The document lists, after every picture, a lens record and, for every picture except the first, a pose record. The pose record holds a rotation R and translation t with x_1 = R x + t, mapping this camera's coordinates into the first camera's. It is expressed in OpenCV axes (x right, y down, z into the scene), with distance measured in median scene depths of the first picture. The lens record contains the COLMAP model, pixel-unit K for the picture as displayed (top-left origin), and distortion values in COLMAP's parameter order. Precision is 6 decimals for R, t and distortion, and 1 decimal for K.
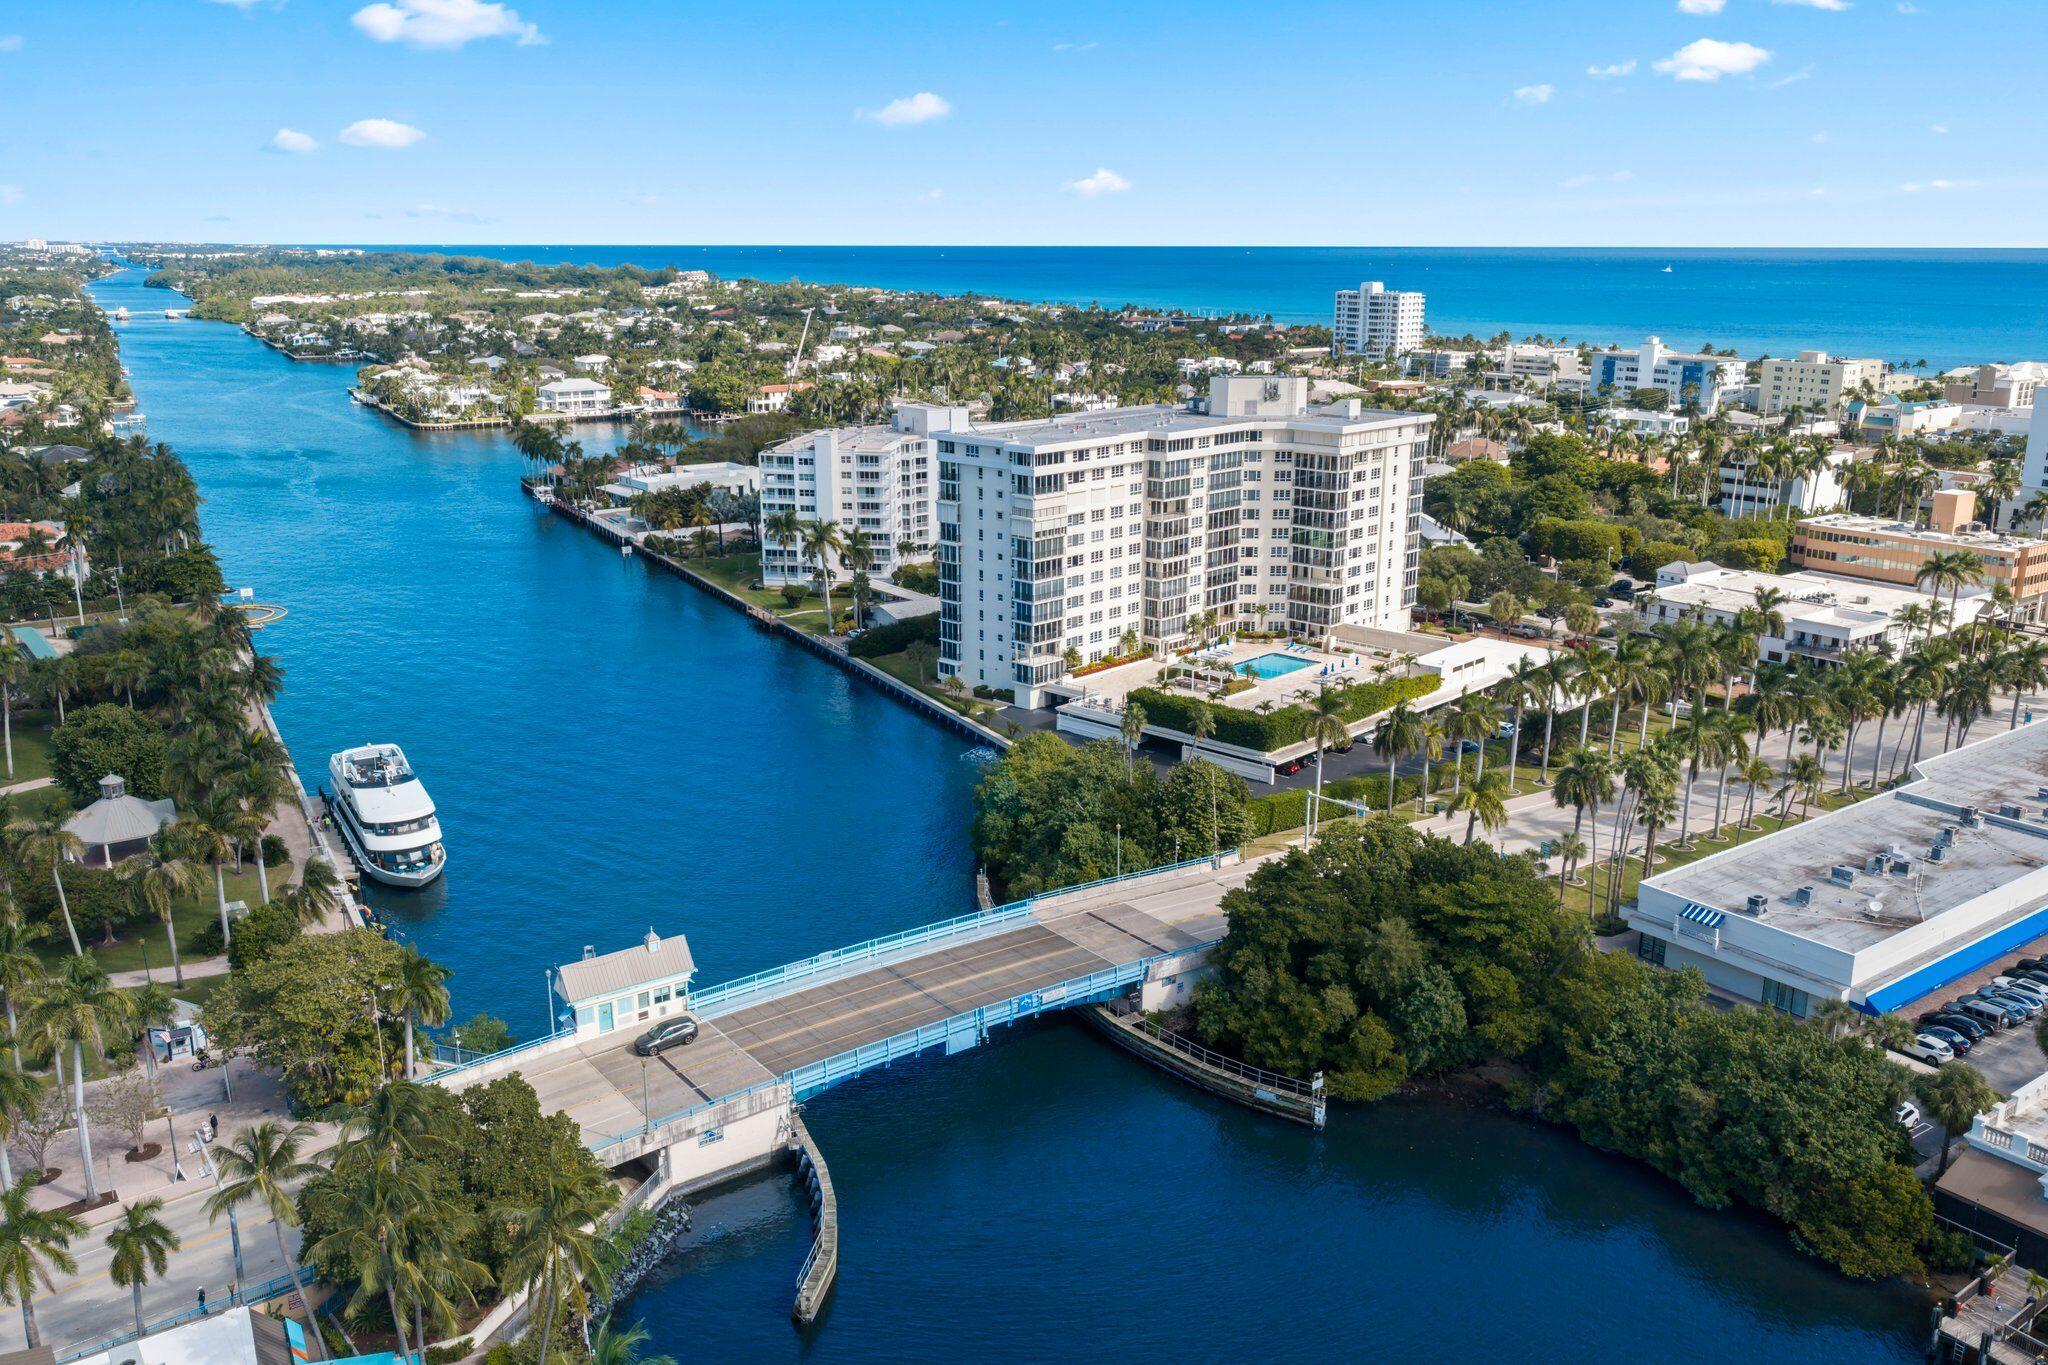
lens RADIAL K [[1691.7, 0, 1024.0], [0, 1691.7, 682.5], [0, 0, 1]] dist [-0.002101, -0.005159]
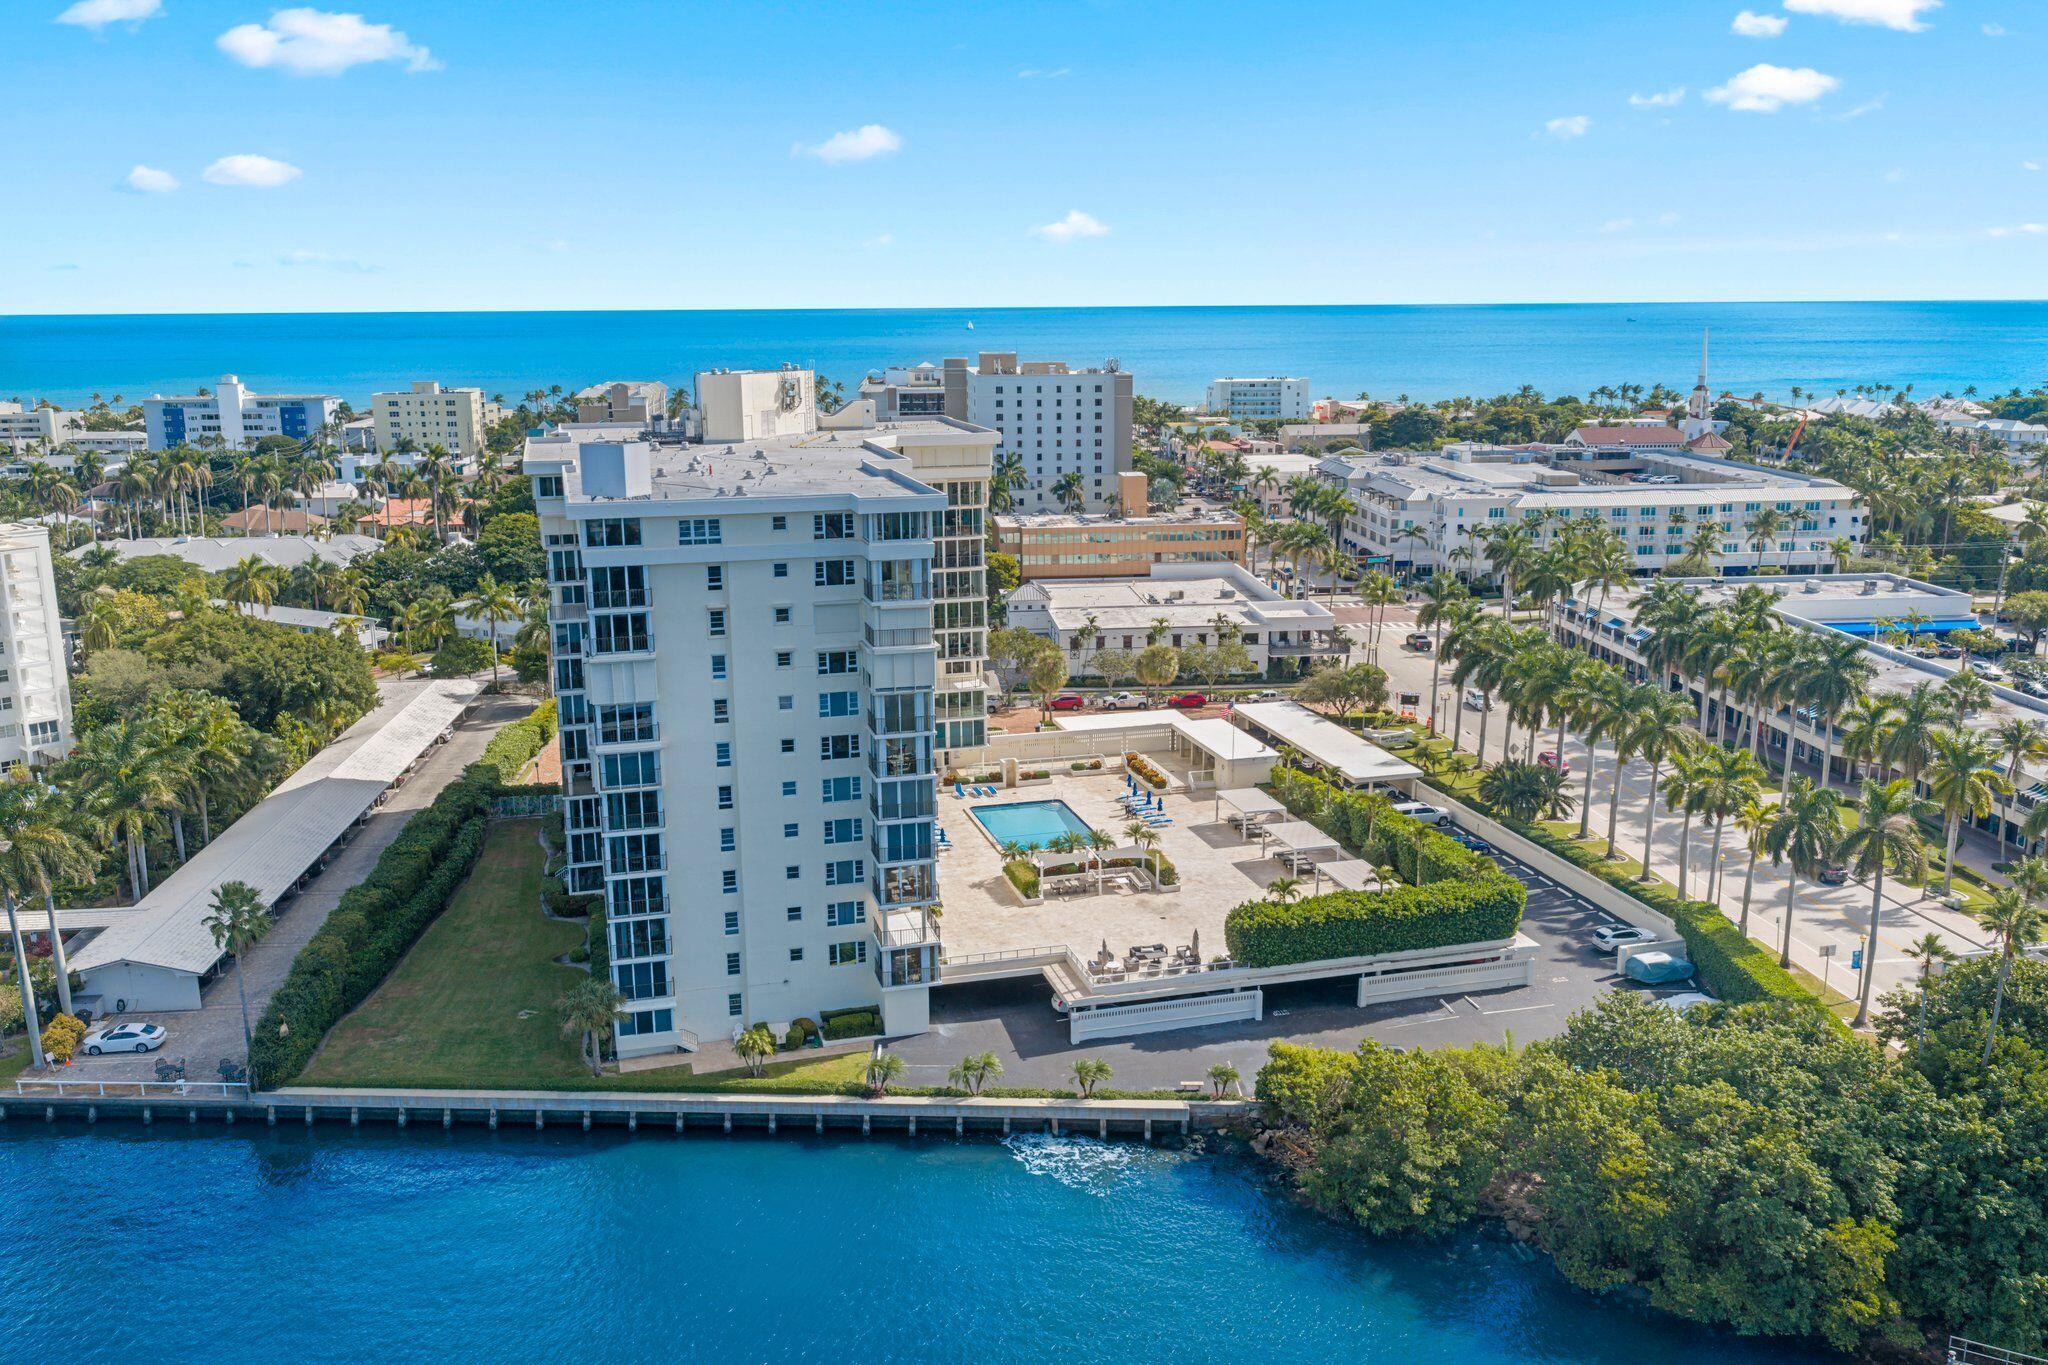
lens RADIAL K [[1691.7, 0, 1024.0], [0, 1691.7, 682.5], [0, 0, 1]] dist [-0.002101, -0.005159]
pose [[0.514568, -0.192502, 0.835562, -0.339133], [0.224516, 0.970723, 0.085376, -0.107408], [-0.827534, 0.143665, 0.542722, 0.634456]]
